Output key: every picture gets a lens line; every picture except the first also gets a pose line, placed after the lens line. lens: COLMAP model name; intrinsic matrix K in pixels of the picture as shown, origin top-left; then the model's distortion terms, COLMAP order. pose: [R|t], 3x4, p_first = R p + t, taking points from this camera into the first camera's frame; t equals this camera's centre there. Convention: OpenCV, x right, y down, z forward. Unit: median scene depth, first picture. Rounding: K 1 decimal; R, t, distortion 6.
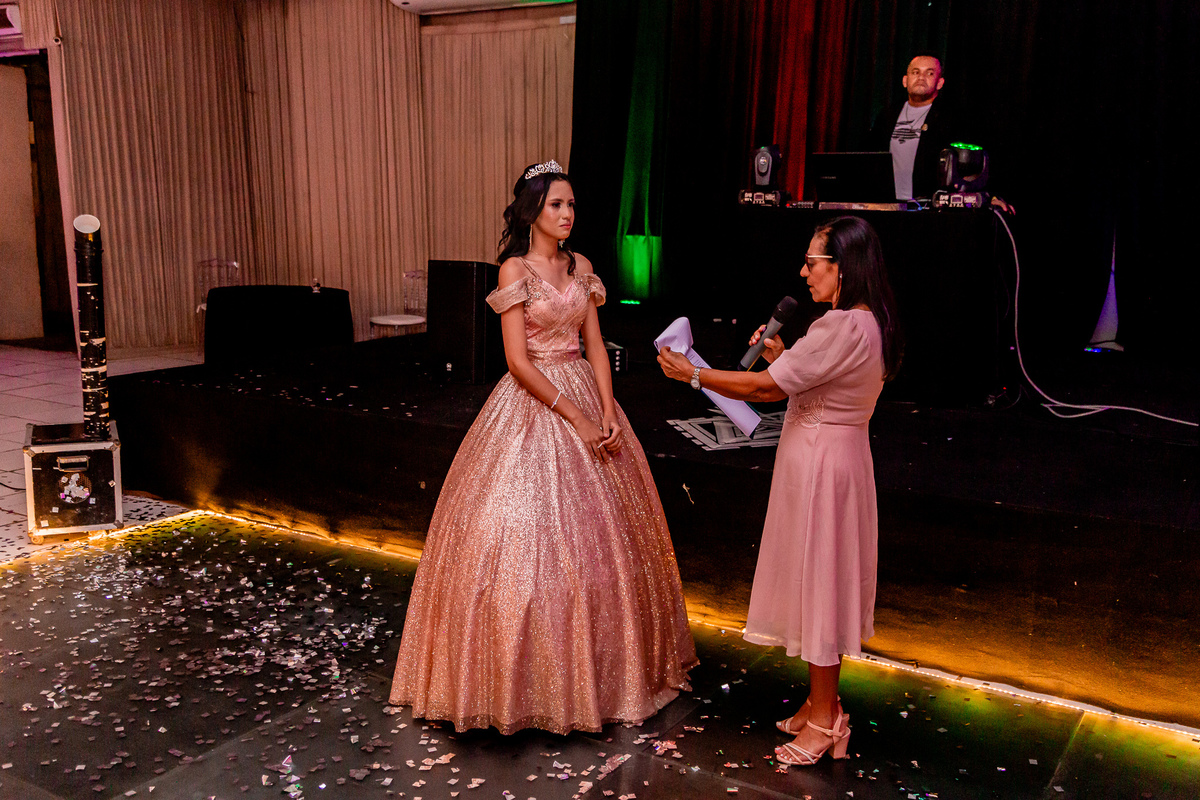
lens RADIAL K [[1124.6, 0, 604.4], [0, 1124.6, 432.2], [0, 0, 1]] dist [0.010842, 0.000000]
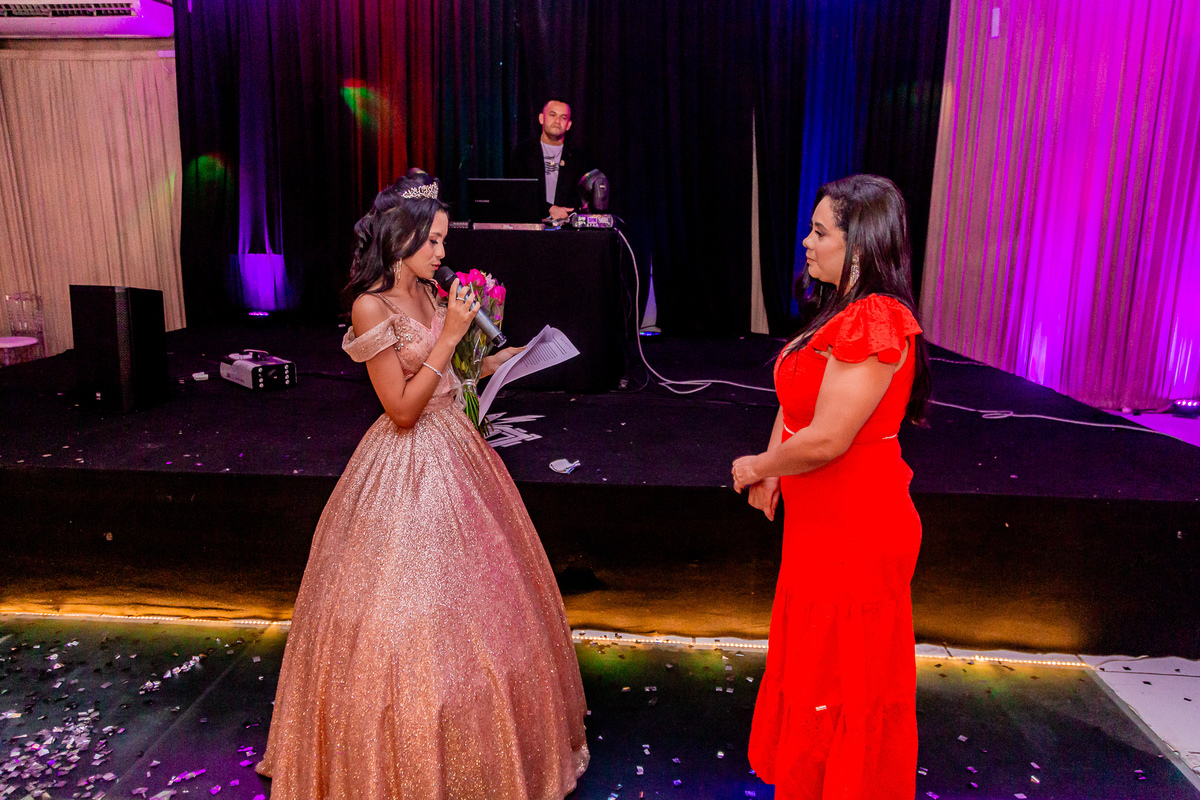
lens RADIAL K [[840.6, 0, 591.9], [0, 840.6, 395.0], [0, 0, 1]] dist [0.010465, 0.005658]
pose [[0.896697, -0.094972, 0.432336, -0.089579], [0.094756, 0.995255, 0.022098, -0.041851], [-0.432383, 0.021151, 0.901442, 0.199952]]
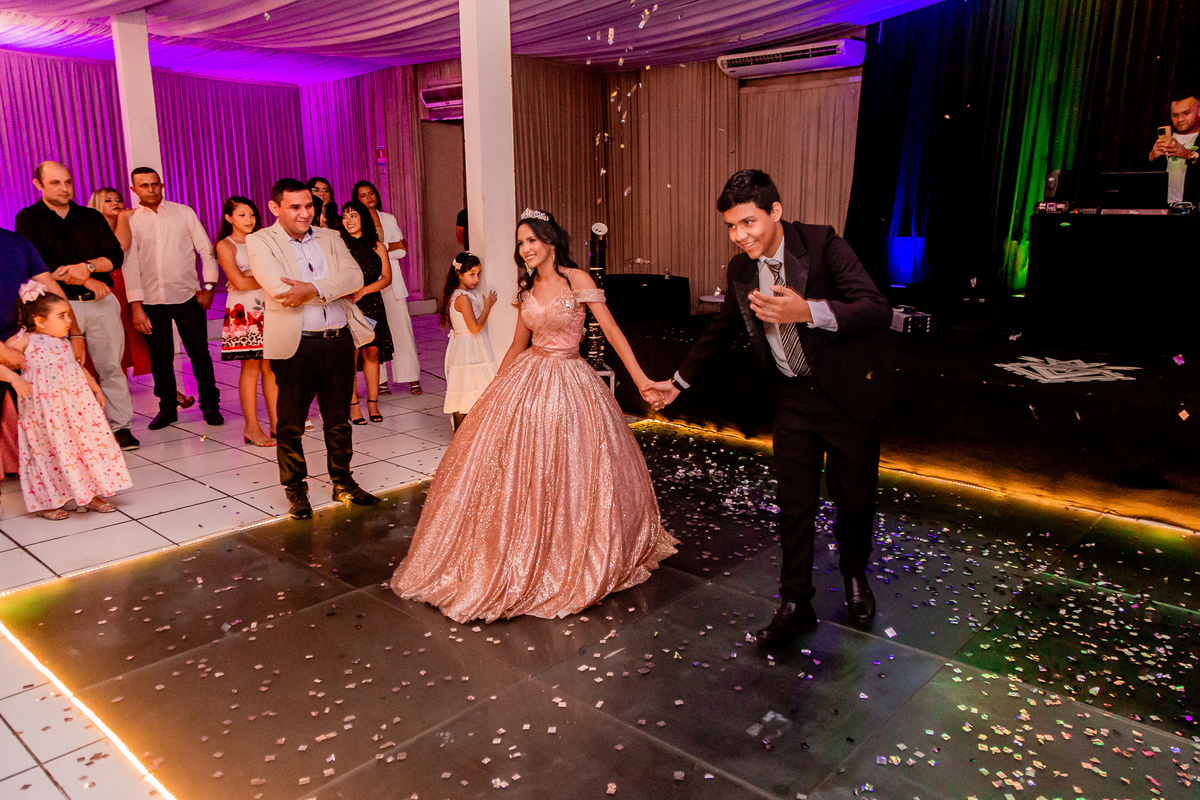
lens RADIAL K [[858.7, 0, 642.7], [0, 858.7, 398.6], [0, 0, 1]] dist [0.017242, -0.008531]
pose [[0.985655, 0.026161, -0.166735, -0.190529], [-0.024797, 0.999640, 0.010258, 0.031706], [0.166943, -0.005976, 0.985948, -0.142304]]
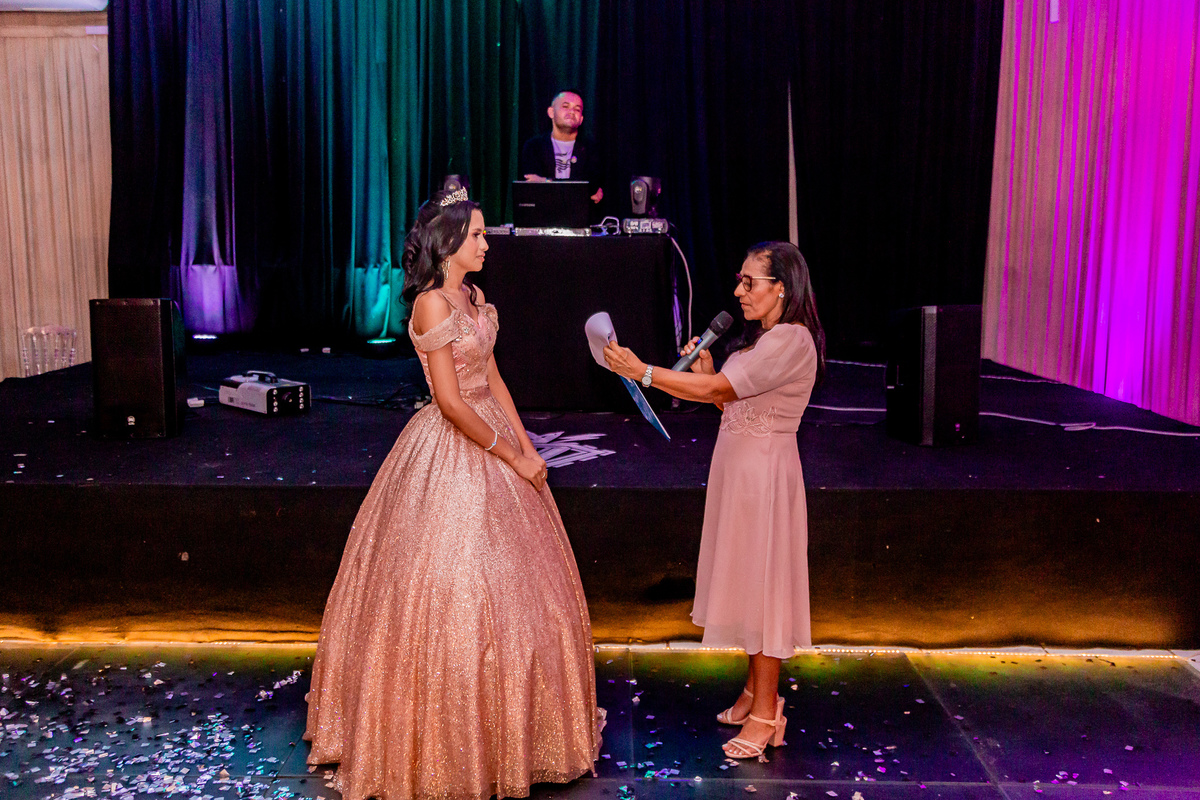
lens RADIAL K [[1124.6, 0, 601.5], [0, 1124.6, 392.7], [0, 0, 1]] dist [0.010842, 0.000000]
pose [[0.866670, -0.082129, 0.492076, -0.279994], [0.108713, 0.993743, -0.025612, -0.019764], [-0.486894, 0.075692, 0.870175, 0.072828]]
